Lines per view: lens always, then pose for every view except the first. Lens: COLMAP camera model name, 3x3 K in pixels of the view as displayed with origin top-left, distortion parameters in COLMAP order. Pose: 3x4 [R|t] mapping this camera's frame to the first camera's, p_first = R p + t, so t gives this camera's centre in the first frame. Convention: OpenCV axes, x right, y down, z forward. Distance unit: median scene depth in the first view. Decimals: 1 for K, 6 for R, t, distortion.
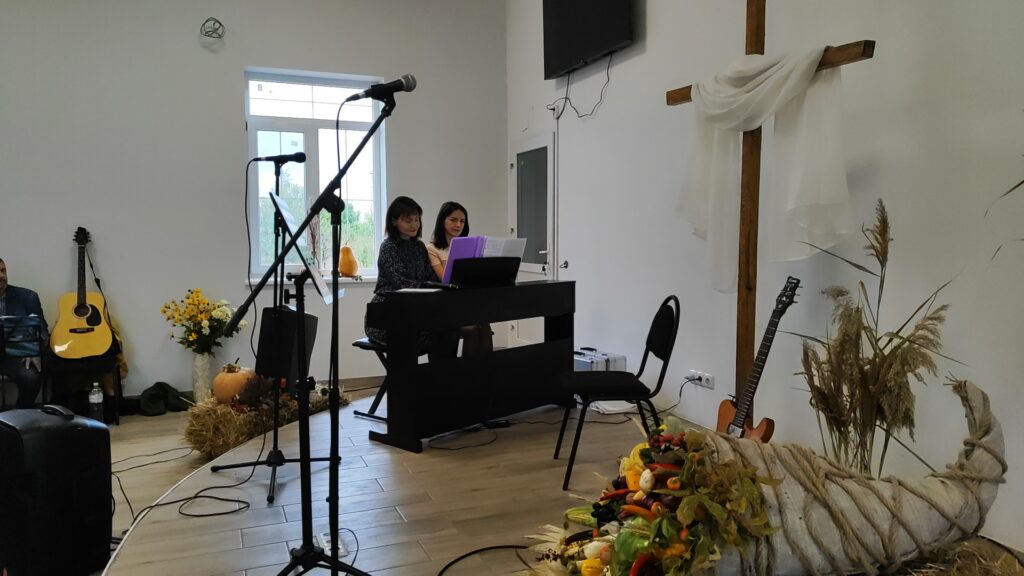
lens RADIAL K [[726.8, 0, 512.0], [0, 726.8, 288.0], [0, 0, 1]] dist [0.008319, -0.003481]
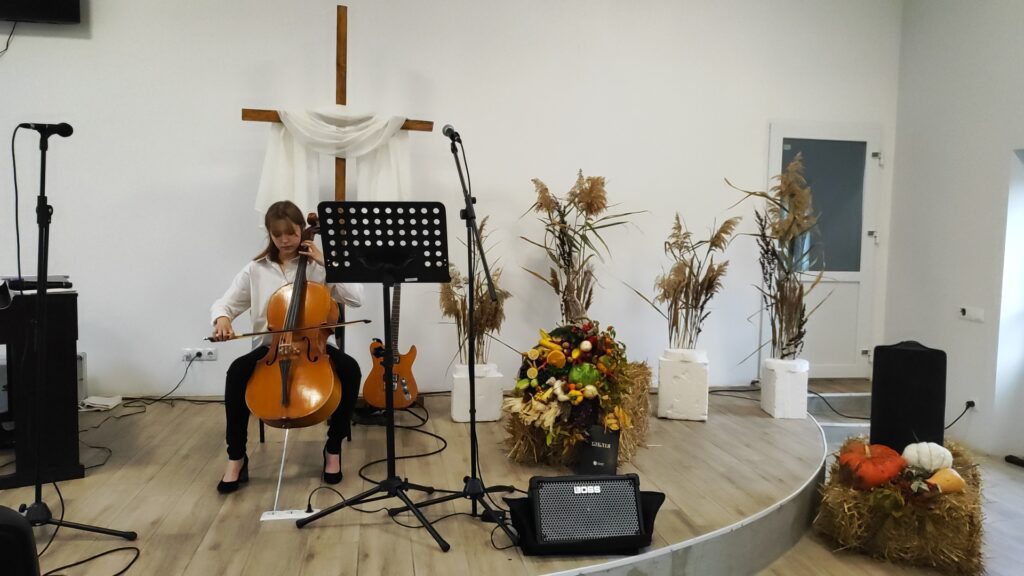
lens RADIAL K [[745.1, 0, 512.0], [0, 745.1, 288.0], [0, 0, 1]] dist [0.074123, -0.127613]
pose [[0.220413, -0.068560, 0.972994, -0.974468], [0.049687, 0.997021, 0.058997, -0.028826], [-0.974140, 0.035341, 0.223163, 0.325343]]
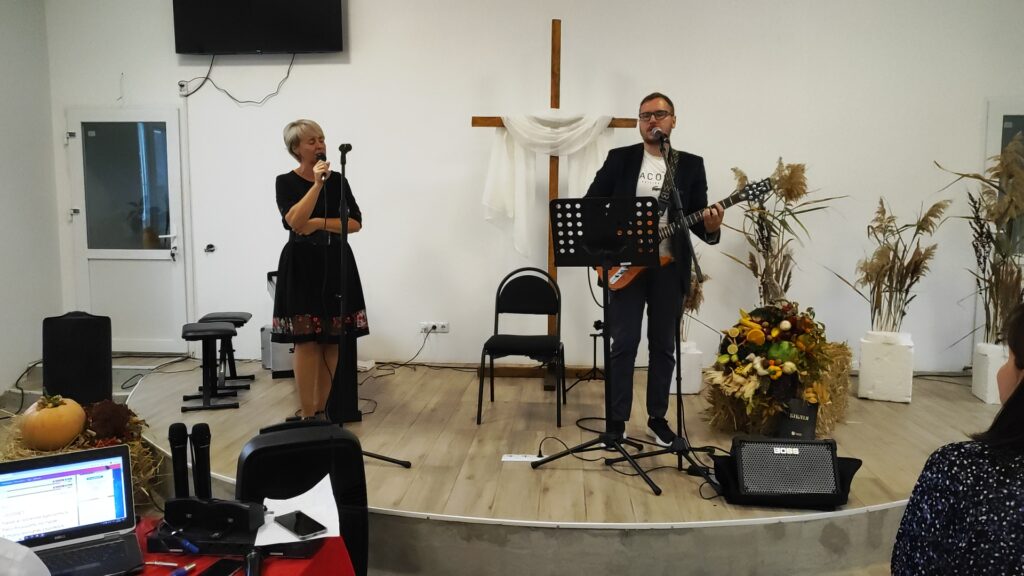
lens RADIAL K [[743.9, 0, 512.0], [0, 743.9, 288.0], [0, 0, 1]] dist [0.011720, -0.002320]
pose [[0.452599, -0.086965, 0.887463, -1.117362], [0.061195, 0.995916, 0.066383, -0.036164], [-0.889612, 0.024264, 0.456072, 0.313687]]
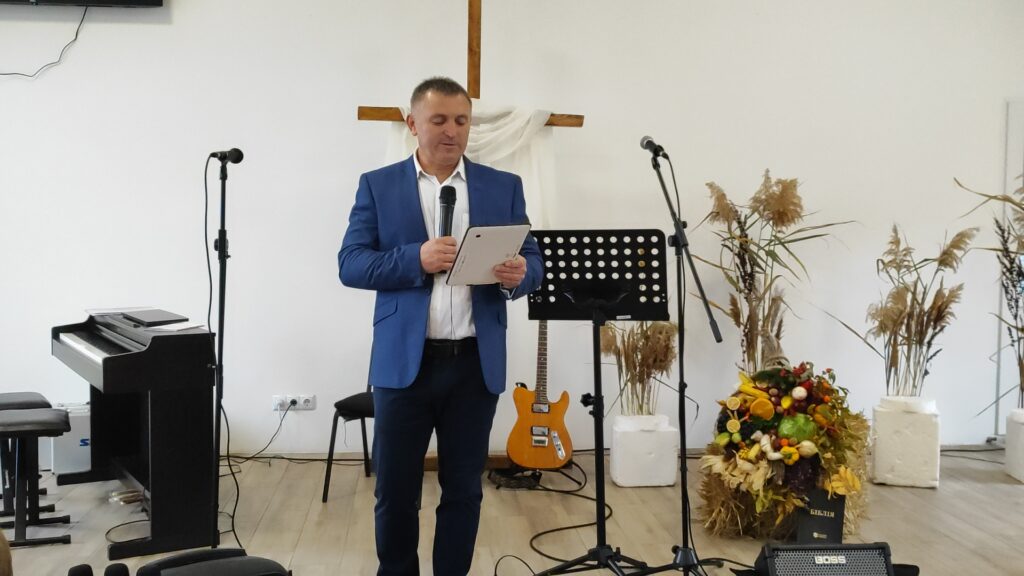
lens RADIAL K [[1064.8, 0, 512.0], [0, 1064.8, 288.0], [0, 0, 1]] dist [0.030043, -0.020213]
pose [[0.290303, -0.052166, 0.955512, -1.212131], [0.060274, 0.997527, 0.036148, -0.067247], [-0.955035, 0.047099, 0.292729, 0.414214]]
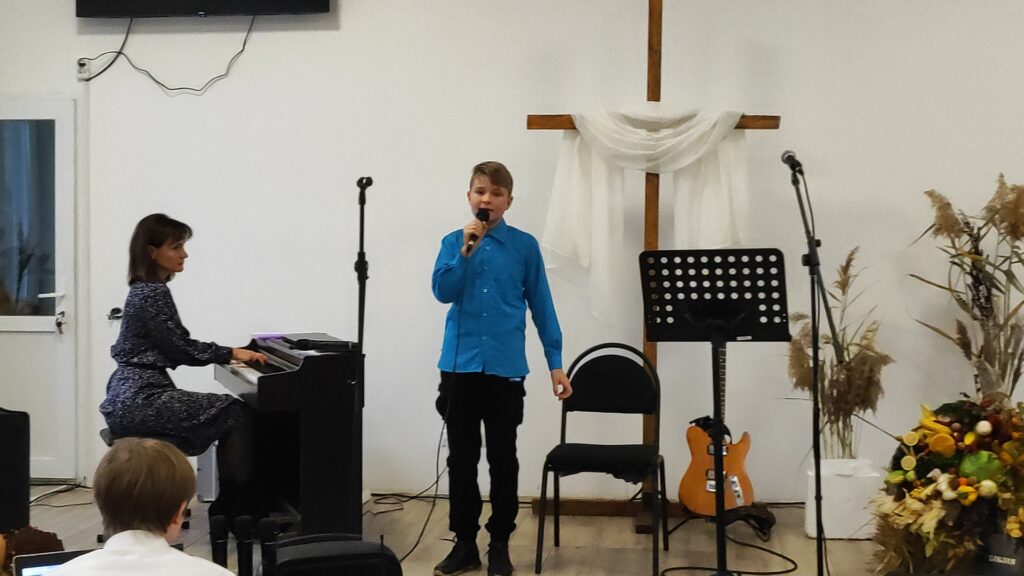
lens RADIAL K [[1499.5, 0, 510.4], [0, 1499.5, 319.1], [0, 0, 1]] dist [0.009415, 0.000787]
pose [[0.497592, -0.047959, 0.866085, -1.544711], [0.062358, 0.997865, 0.019429, -0.054994], [-0.865167, 0.044339, 0.499520, 0.094955]]
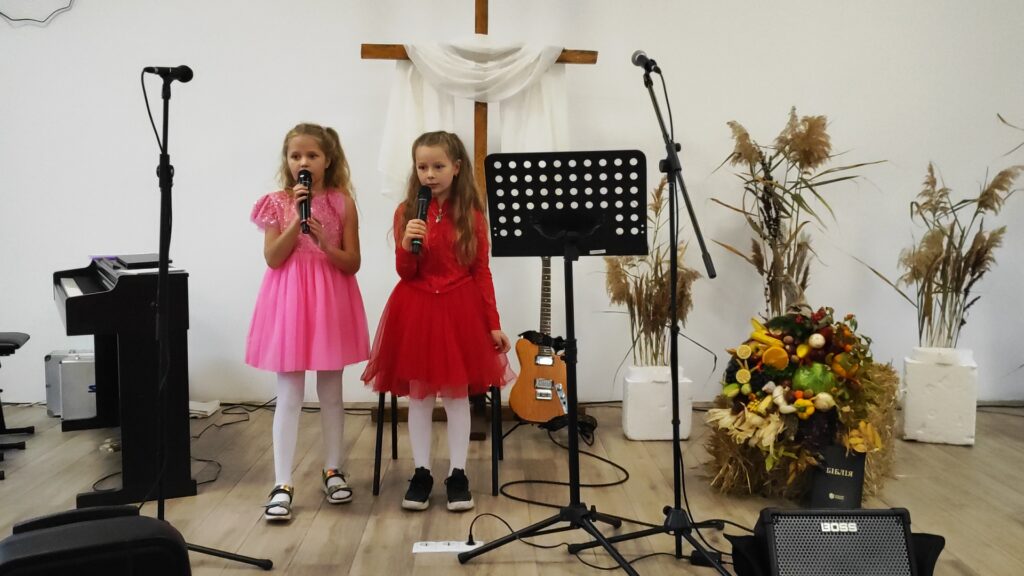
lens RADIAL K [[975.3, 0, 512.0], [0, 975.3, 288.0], [0, 0, 1]] dist [0.010539, 0.002952]
pose [[0.358383, -0.083809, 0.929805, -1.004722], [0.063497, 0.995844, 0.065287, -0.023205], [-0.931413, 0.035642, 0.362216, 0.387320]]
